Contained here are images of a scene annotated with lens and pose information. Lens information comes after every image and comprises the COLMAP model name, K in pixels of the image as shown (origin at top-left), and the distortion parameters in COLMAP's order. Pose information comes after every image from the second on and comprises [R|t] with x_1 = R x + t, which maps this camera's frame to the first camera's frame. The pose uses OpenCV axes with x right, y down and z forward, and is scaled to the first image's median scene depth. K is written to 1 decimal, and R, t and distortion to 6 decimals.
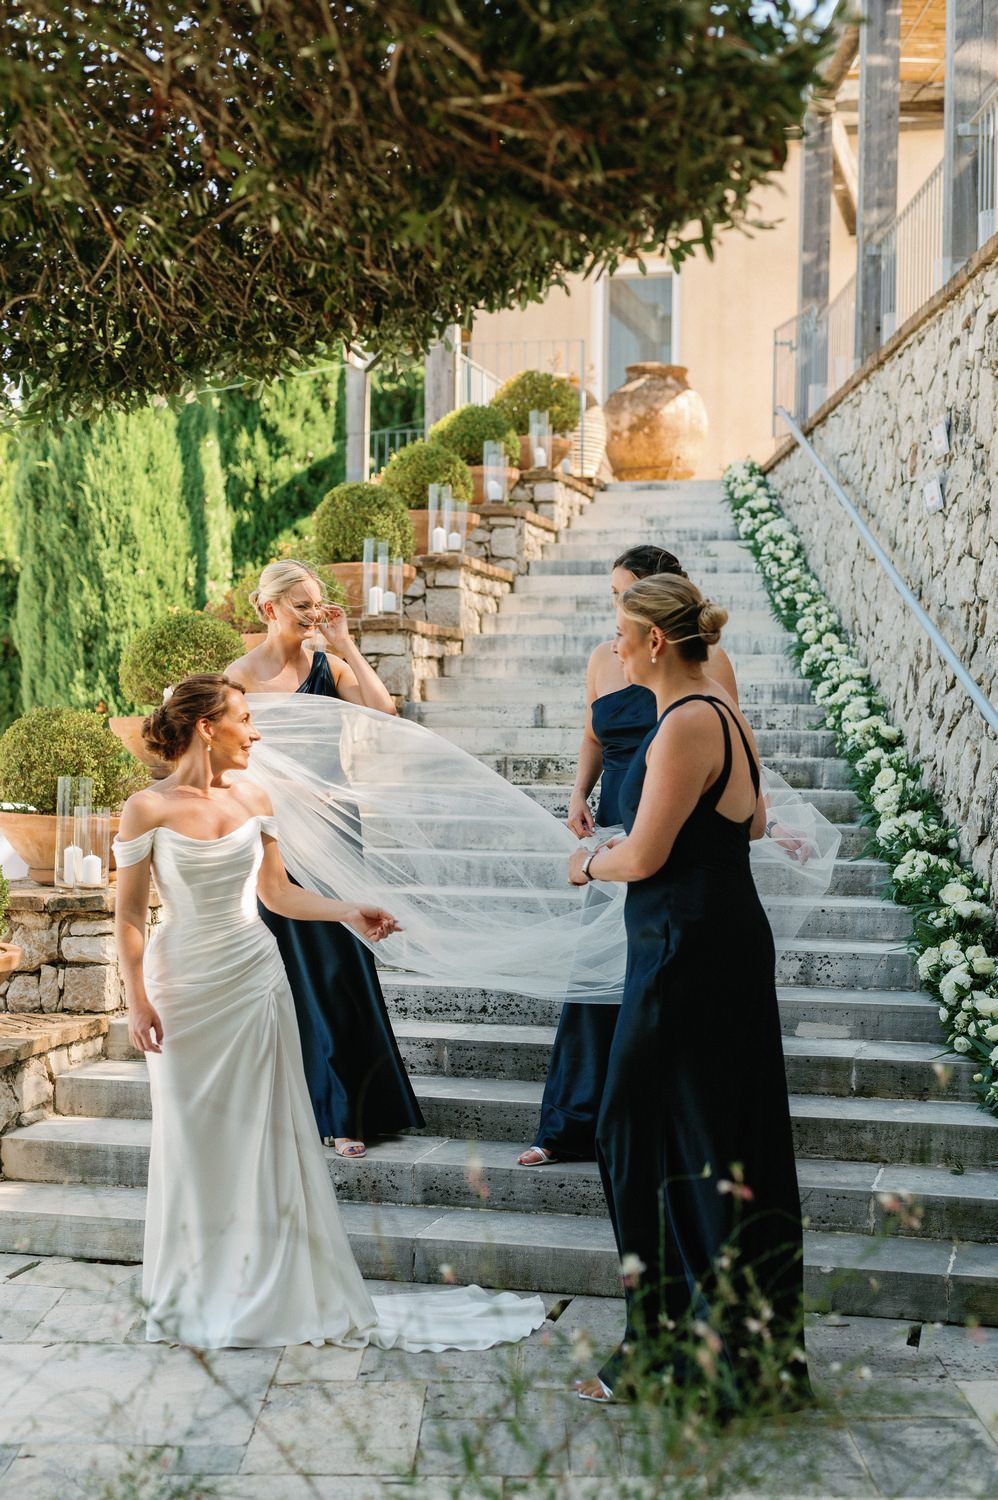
lens RADIAL K [[2027.9, 0, 530.6], [0, 2027.9, 743.2], [0, 0, 1]] dist [-0.000806, 0.004403]
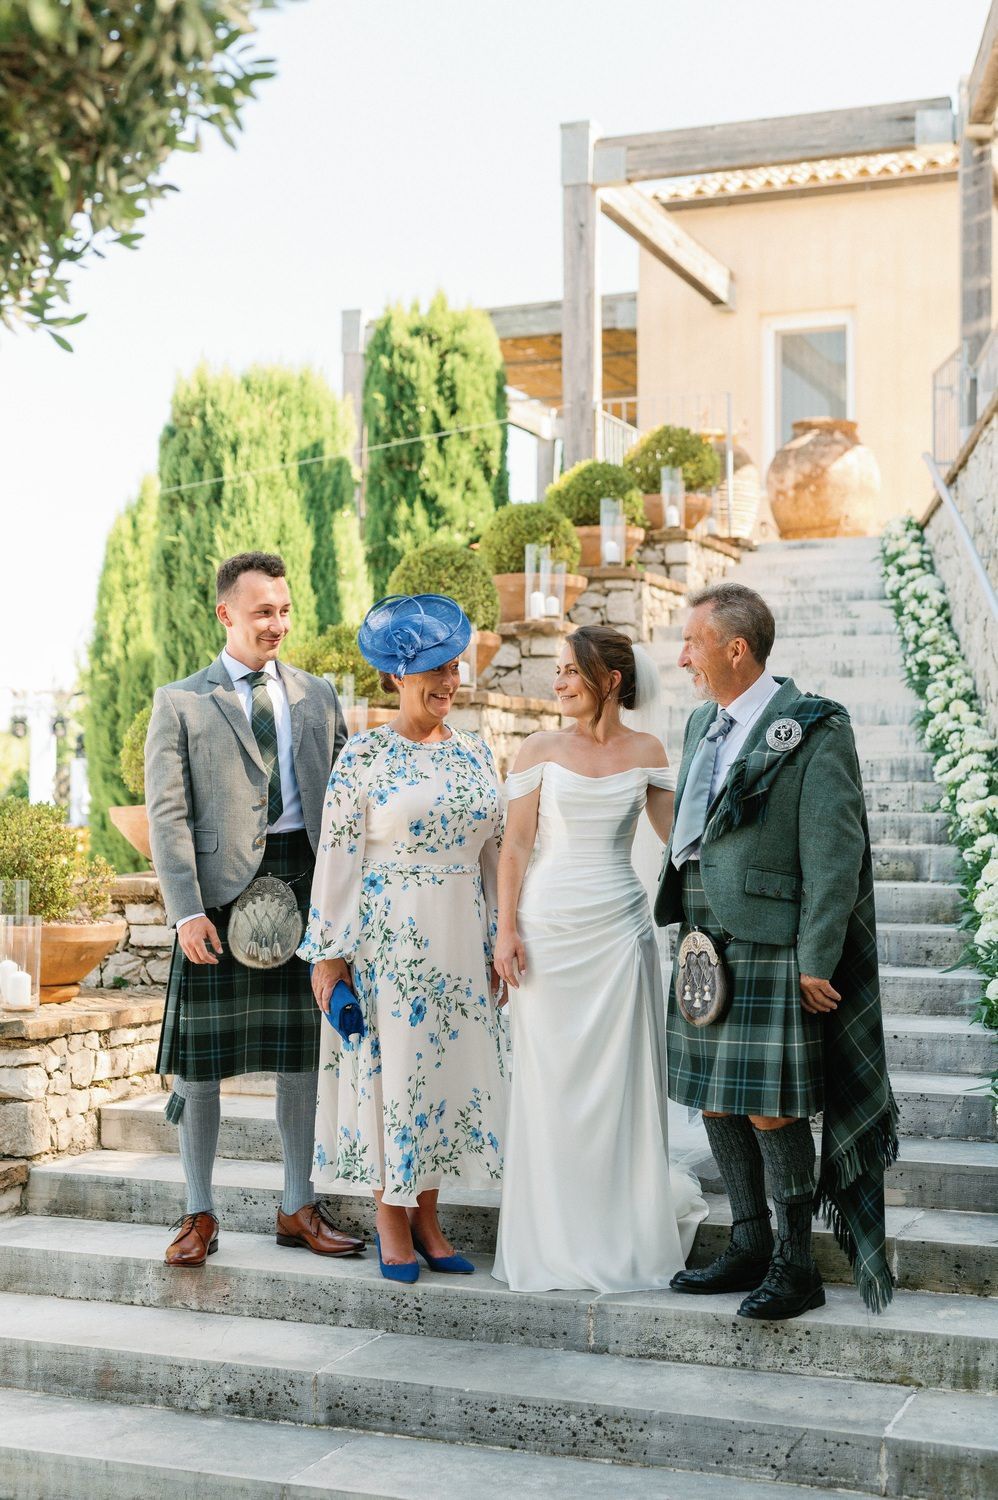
lens RADIAL K [[1993.2, 0, 530.9], [0, 1993.2, 722.9], [0, 0, 1]] dist [0.009891, 0.022356]
pose [[0.992444, -0.014129, -0.121879, 0.055996], [0.008553, 0.998898, -0.046151, -0.004968], [0.122397, 0.044760, 0.991471, 0.098454]]
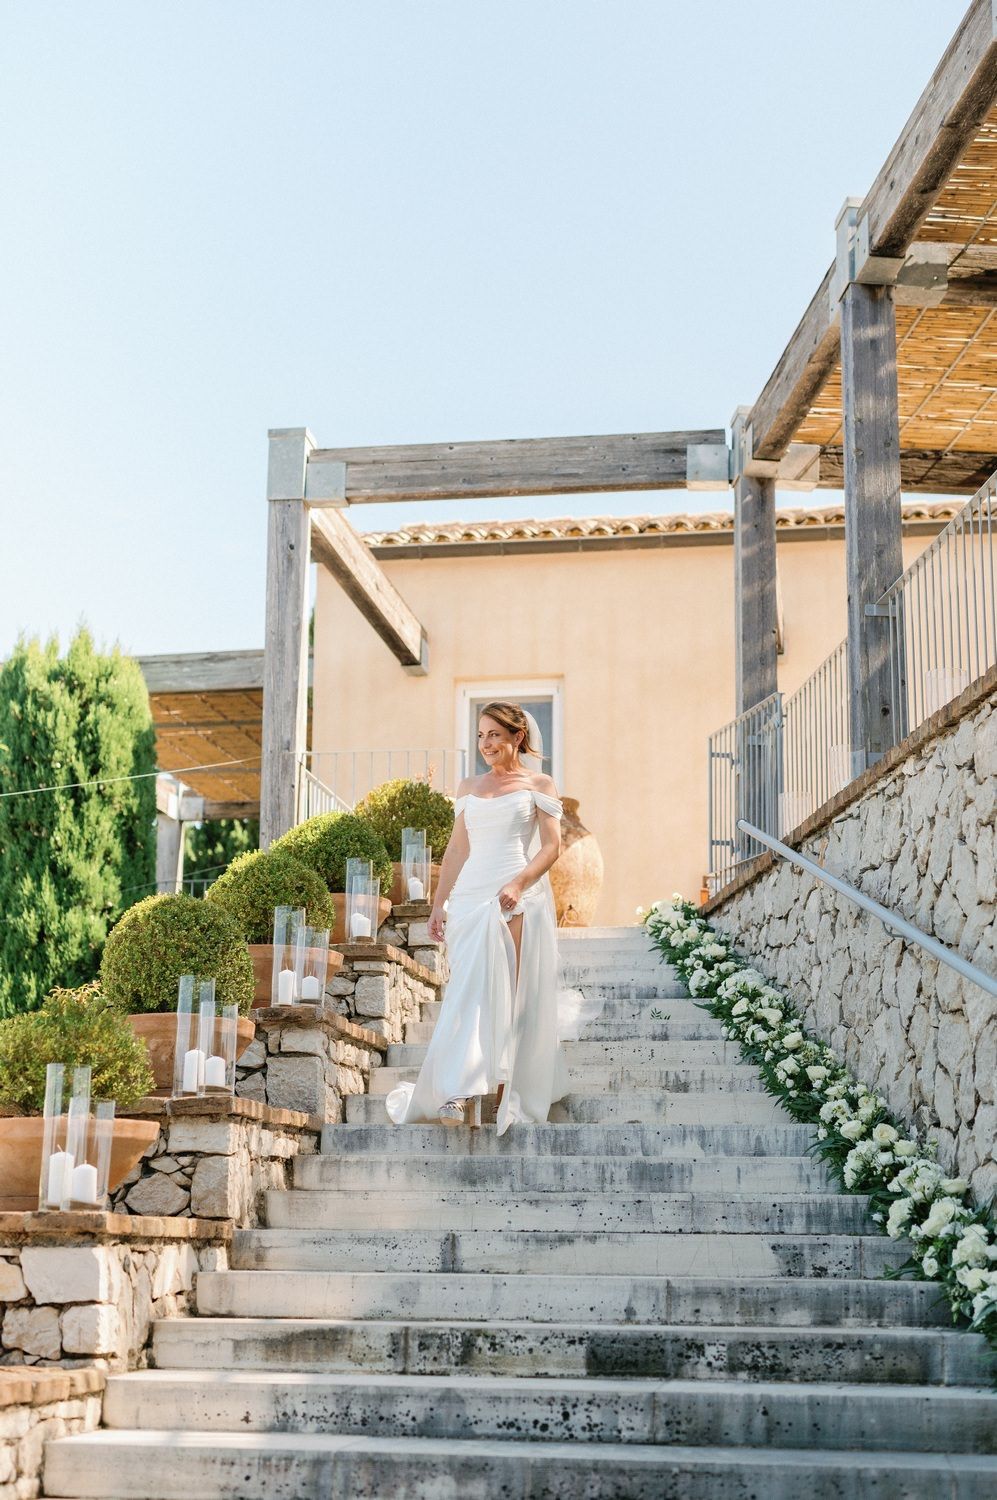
lens RADIAL K [[2100.3, 0, 495.3], [0, 2100.3, 796.2], [0, 0, 1]] dist [0.019689, -0.027719]
pose [[0.997409, 0.015601, 0.070233, -0.023439], [-0.000408, 0.977416, -0.211322, -0.011110], [-0.071944, 0.210746, 0.974890, 0.257809]]
